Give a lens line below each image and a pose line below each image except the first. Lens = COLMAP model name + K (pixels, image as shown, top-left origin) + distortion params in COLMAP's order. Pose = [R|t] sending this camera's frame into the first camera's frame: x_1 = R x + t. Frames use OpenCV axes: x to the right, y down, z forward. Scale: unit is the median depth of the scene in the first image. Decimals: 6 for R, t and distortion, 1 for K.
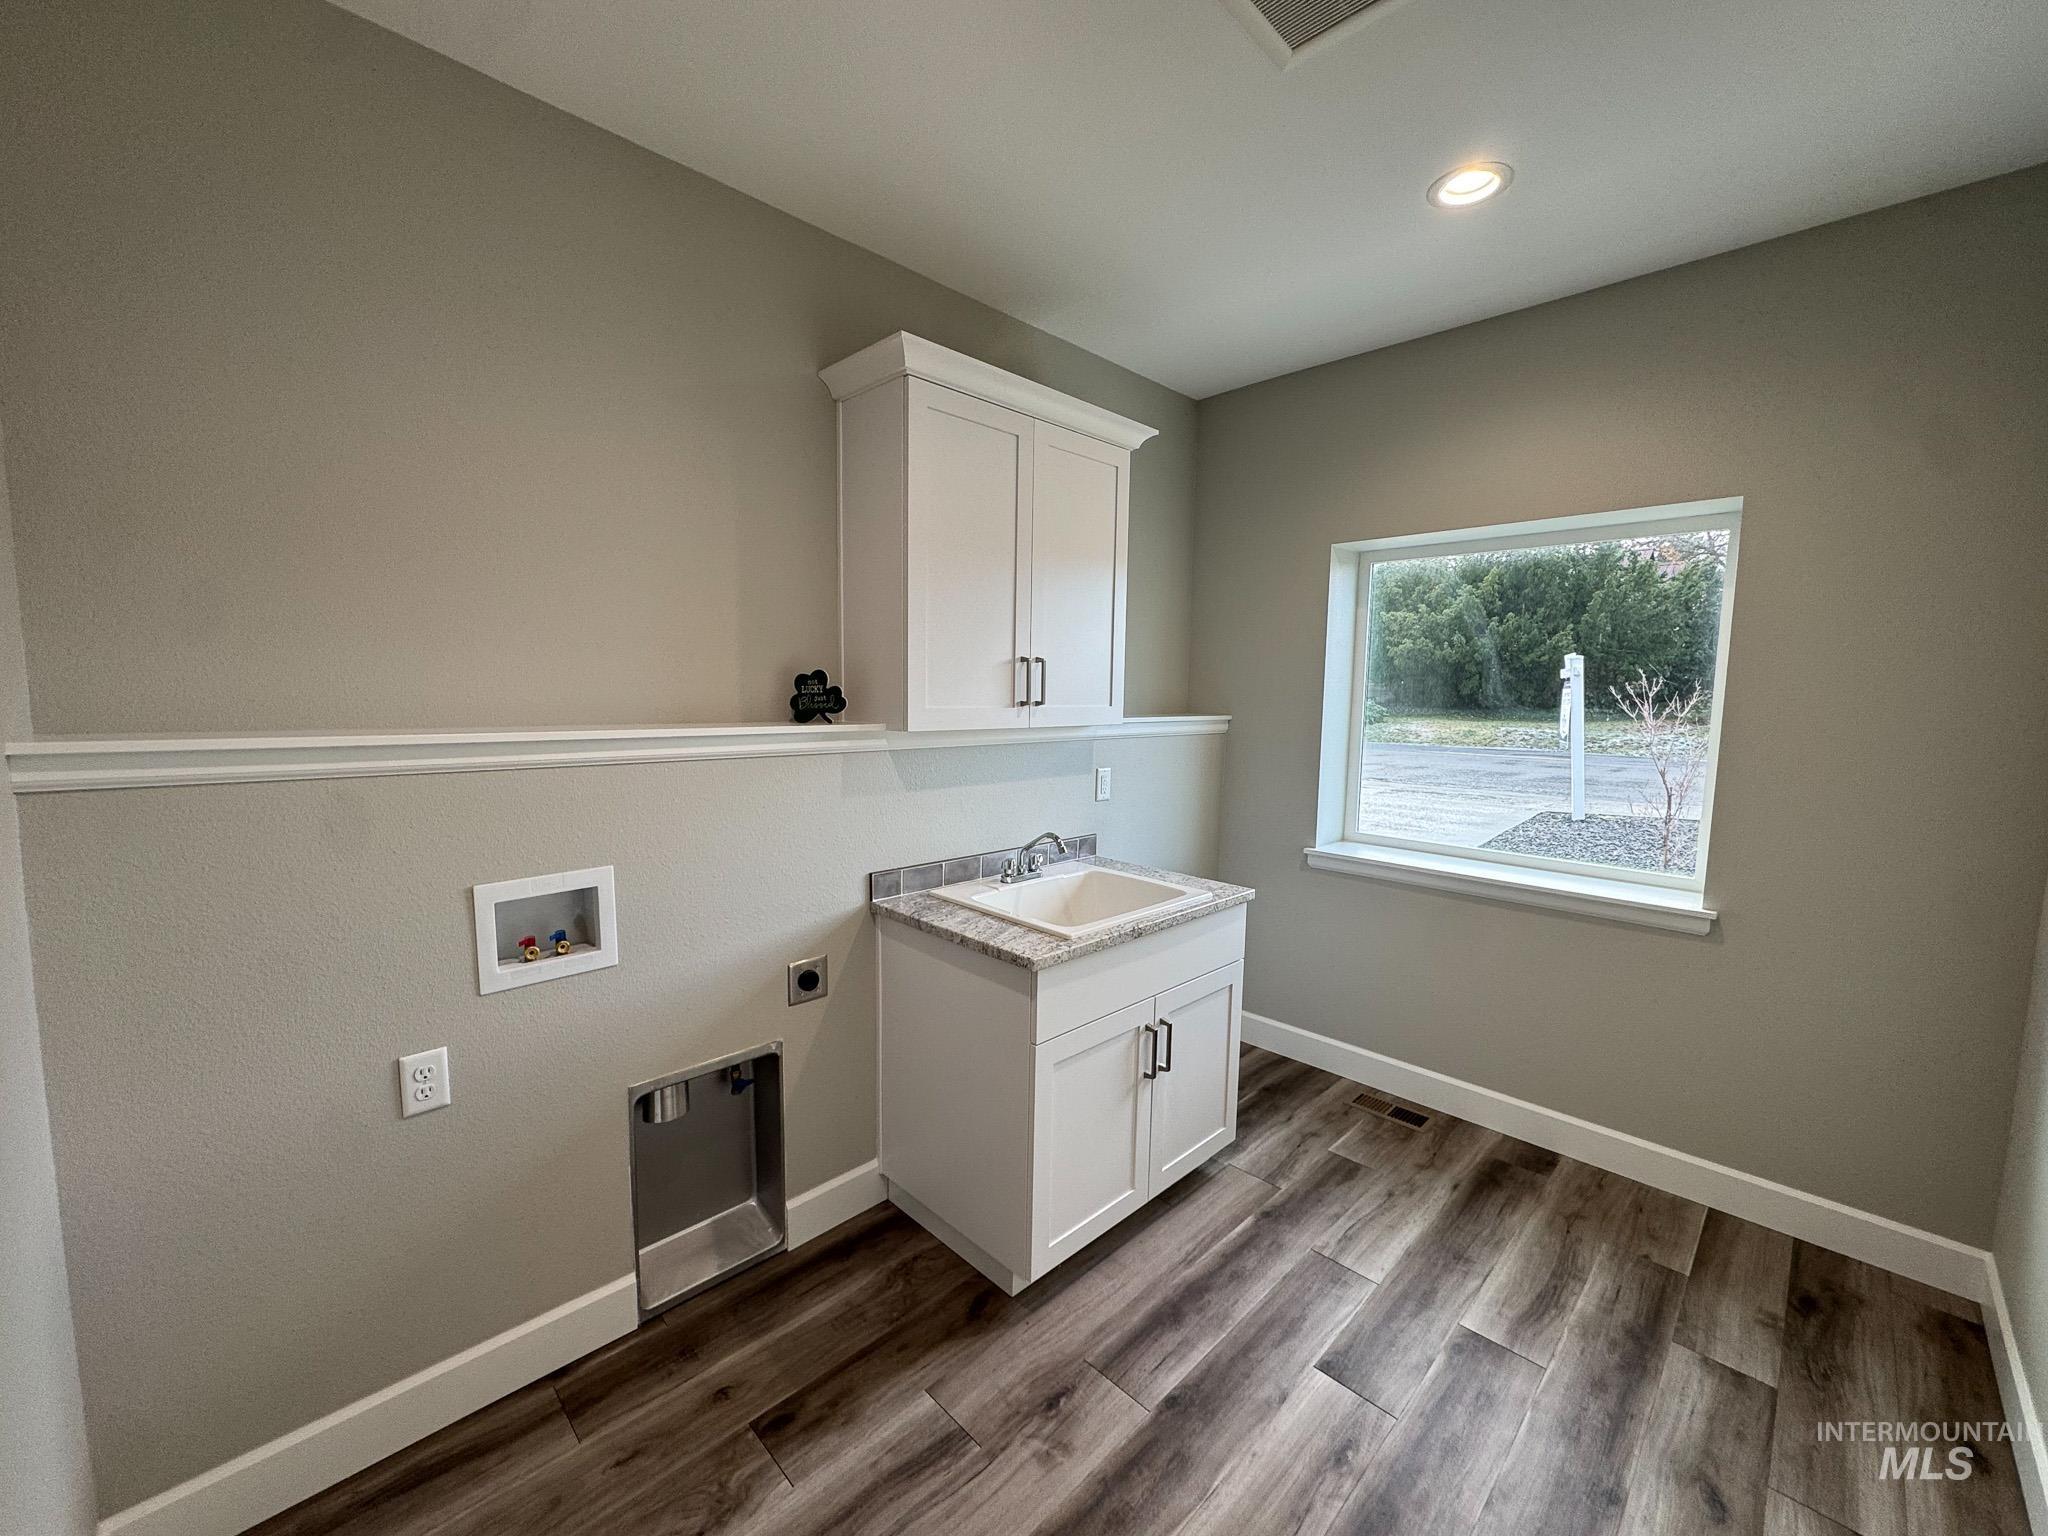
lens RADIAL K [[811.7, 0, 1023.0], [0, 811.7, 767.5], [0, 0, 1]] dist [-0.001558, -0.000261]
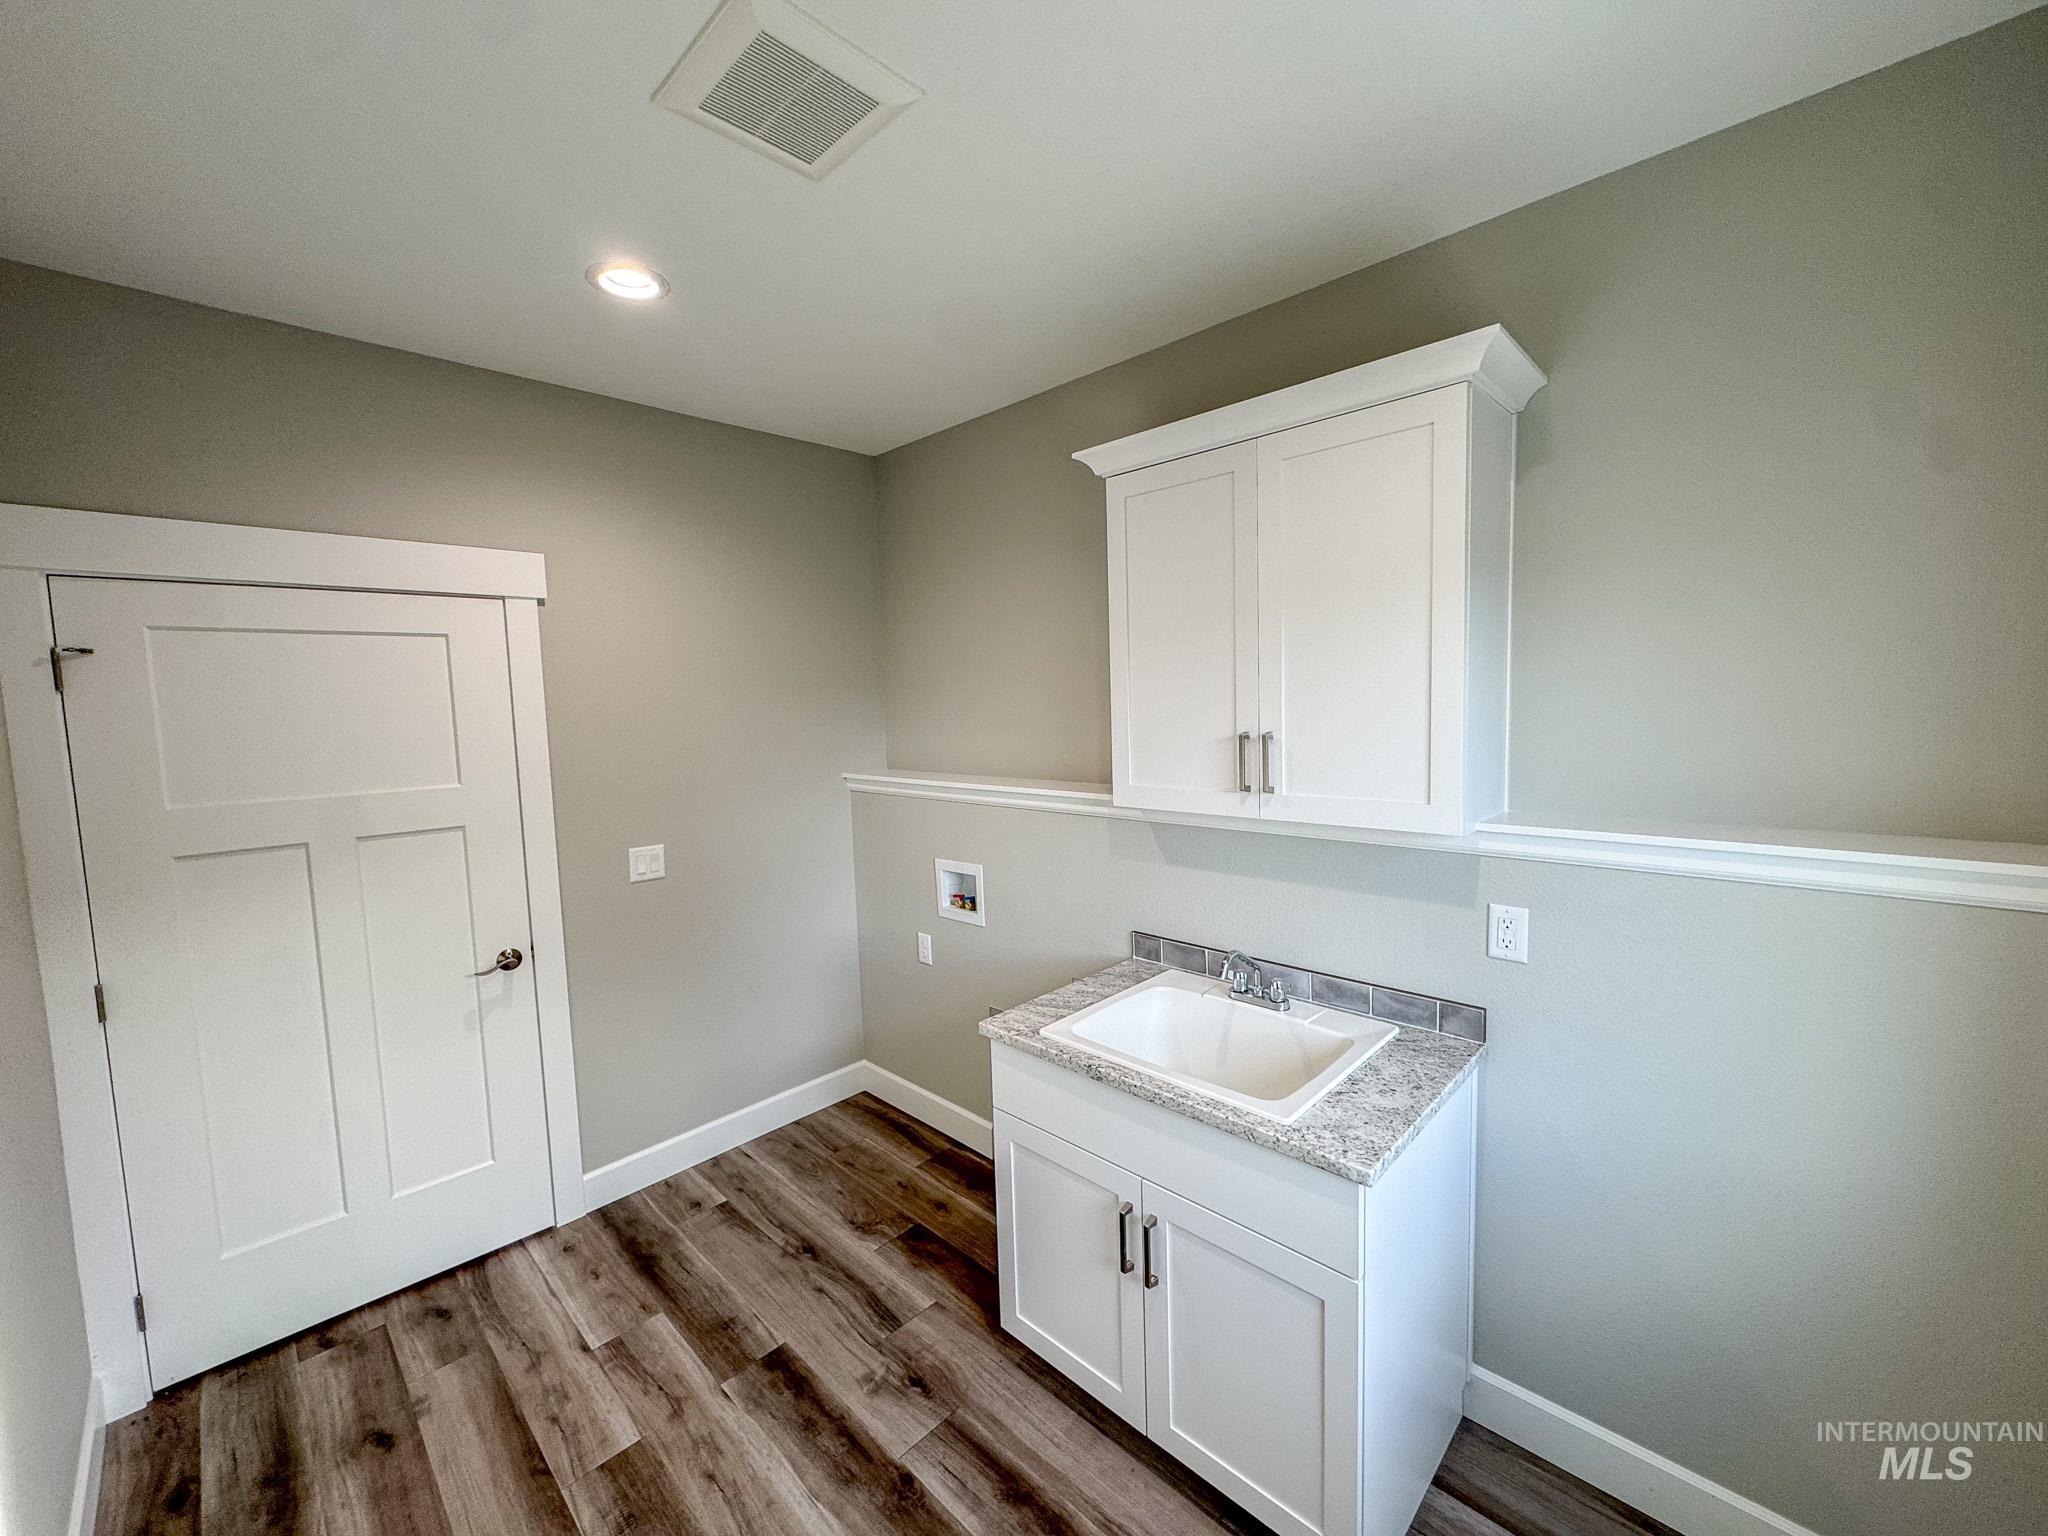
lens RADIAL K [[811.7, 0, 1023.0], [0, 811.7, 767.5], [0, 0, 1]] dist [-0.001558, -0.000261]
pose [[0.018299, 0.068317, -0.997496, 1.115381], [-0.067154, 0.995494, 0.066948, -0.191708], [0.997575, 0.065761, 0.022804, 1.029227]]
